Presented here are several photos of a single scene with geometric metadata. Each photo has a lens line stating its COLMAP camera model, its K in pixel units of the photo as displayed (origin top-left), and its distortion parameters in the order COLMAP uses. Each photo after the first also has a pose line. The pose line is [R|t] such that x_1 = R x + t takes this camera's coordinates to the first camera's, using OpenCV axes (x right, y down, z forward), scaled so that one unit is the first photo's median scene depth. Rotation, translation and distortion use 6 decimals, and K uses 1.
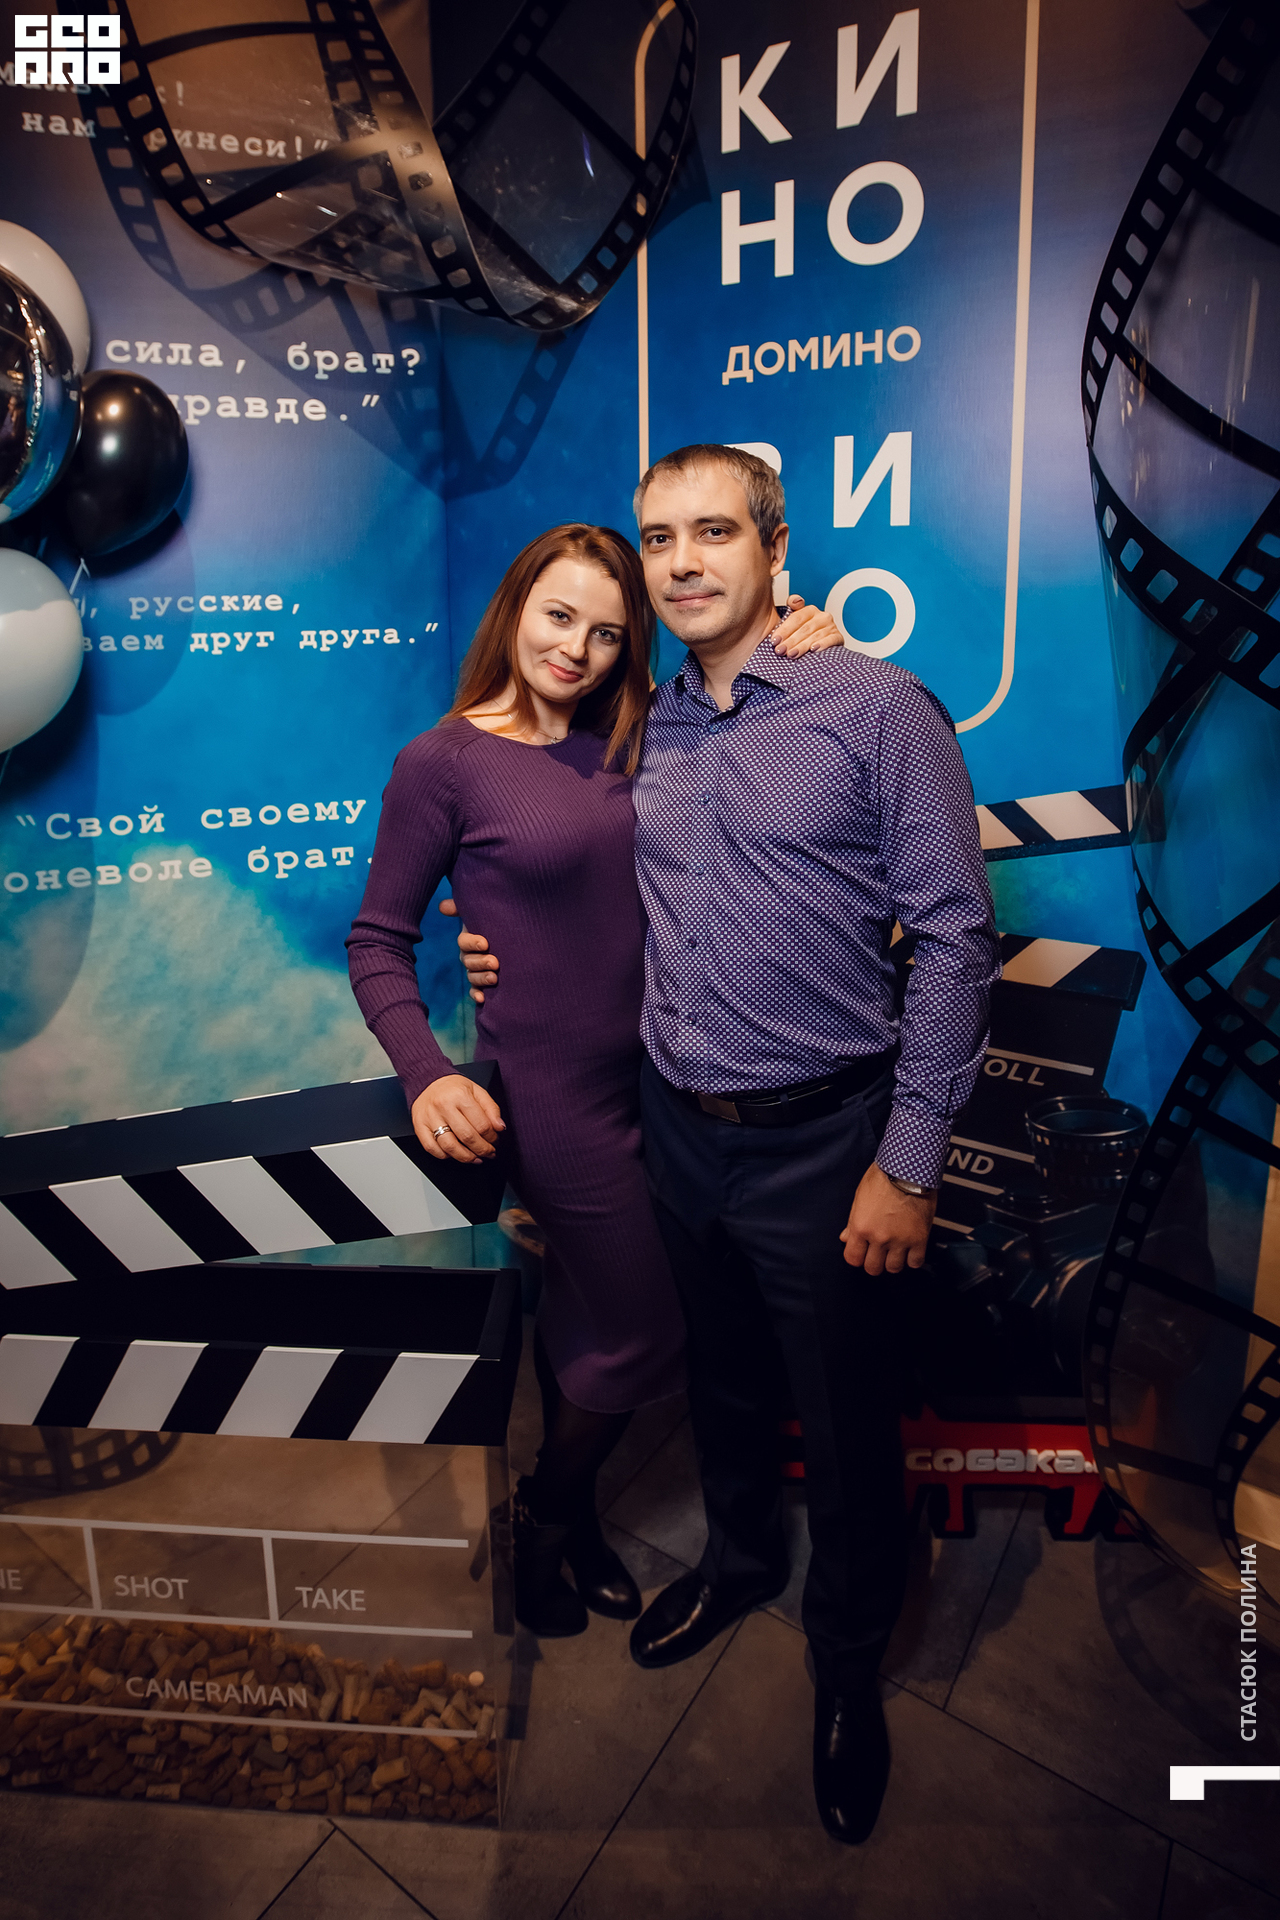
lens RADIAL K [[1101.7, 0, 590.8], [0, 1101.7, 796.9], [0, 0, 1]] dist [-0.059057, 0.029231]
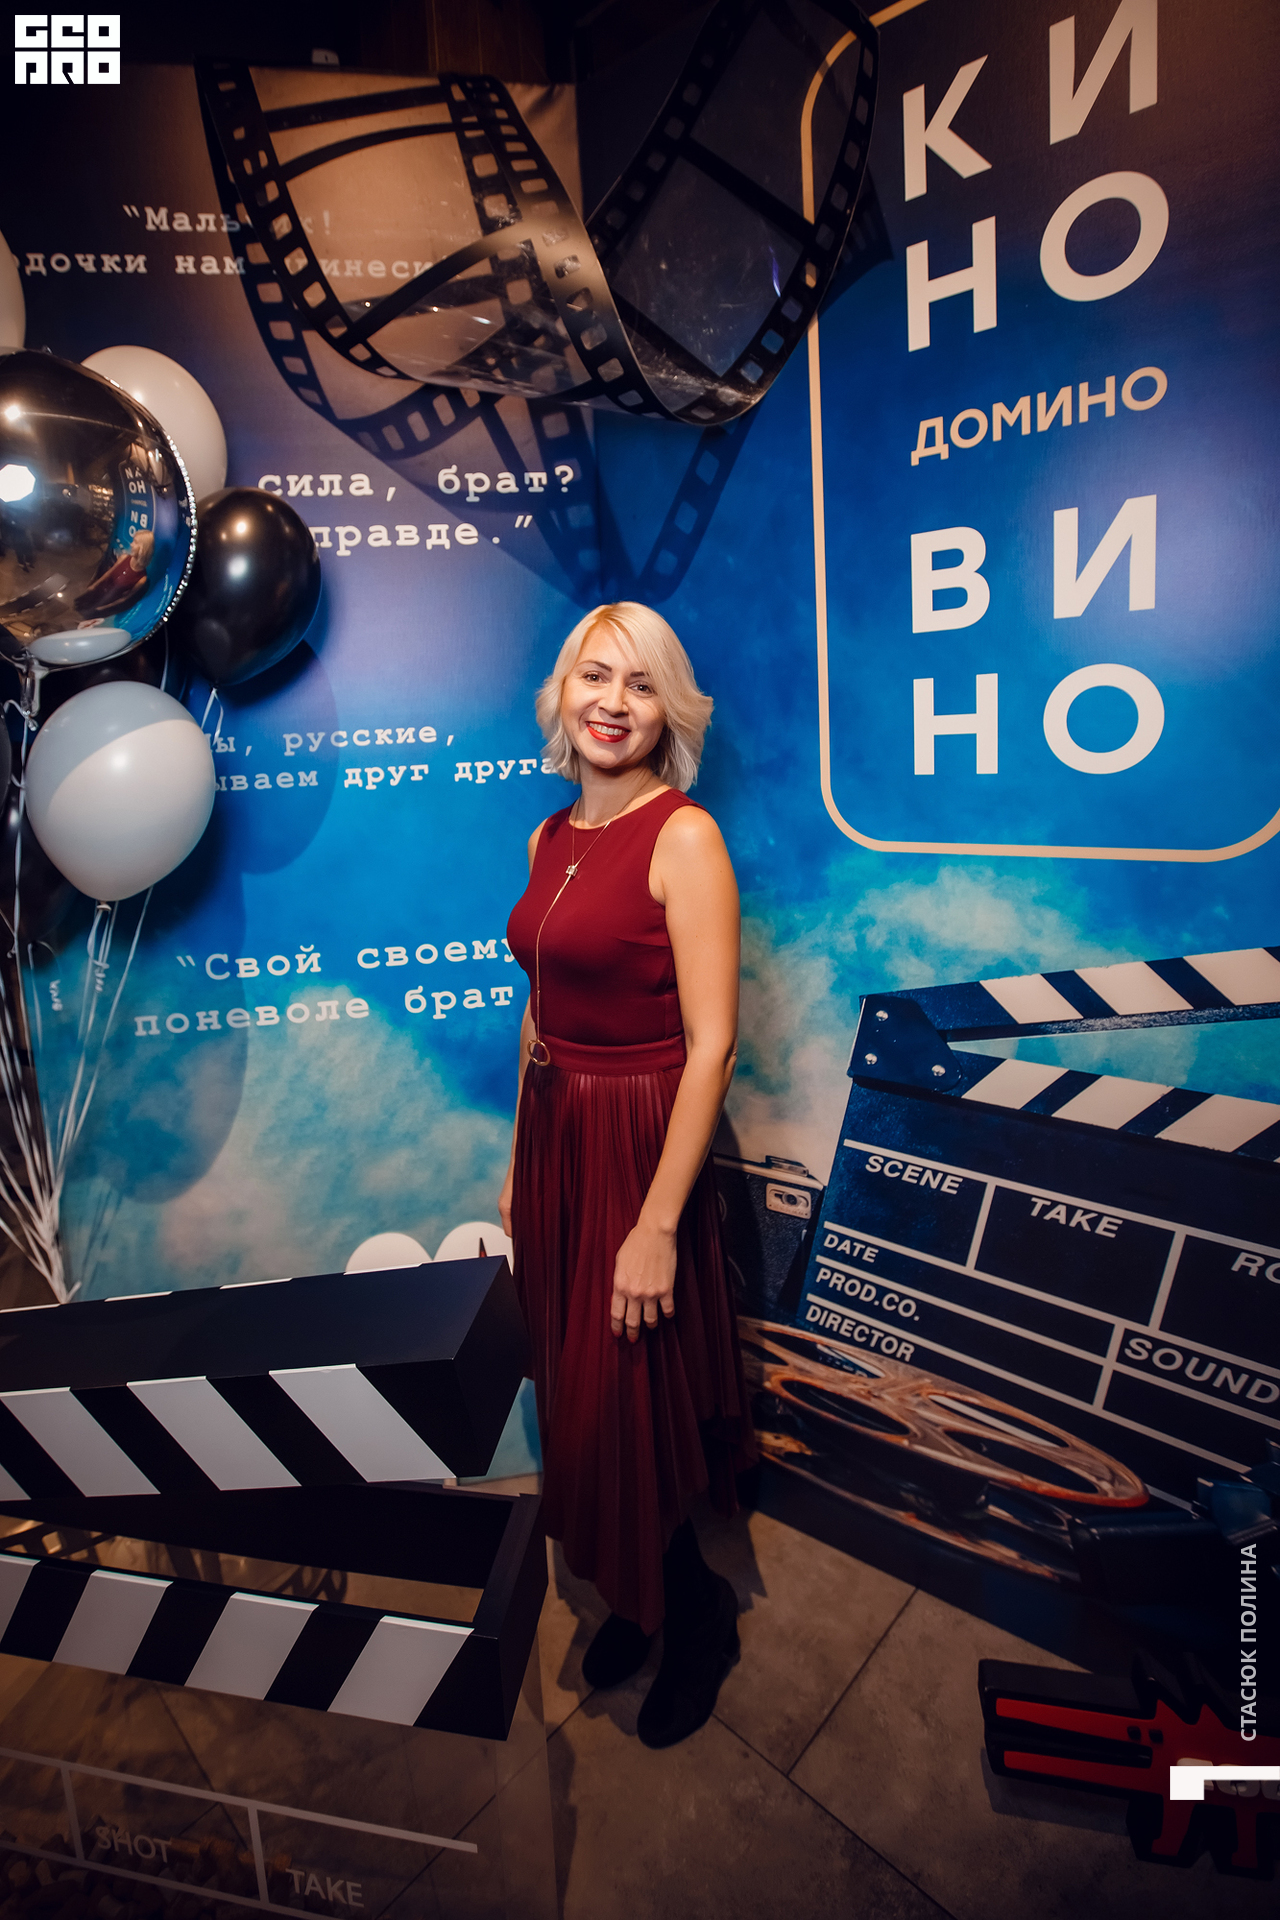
lens RADIAL K [[953.4, 0, 579.7], [0, 953.4, 875.3], [0, 0, 1]] dist [-0.054052, 0.023186]
pose [[0.985051, -0.014563, -0.171644, -0.015640], [0.008448, 0.999305, -0.036305, -0.022765], [0.172054, 0.034312, 0.984490, 0.211419]]
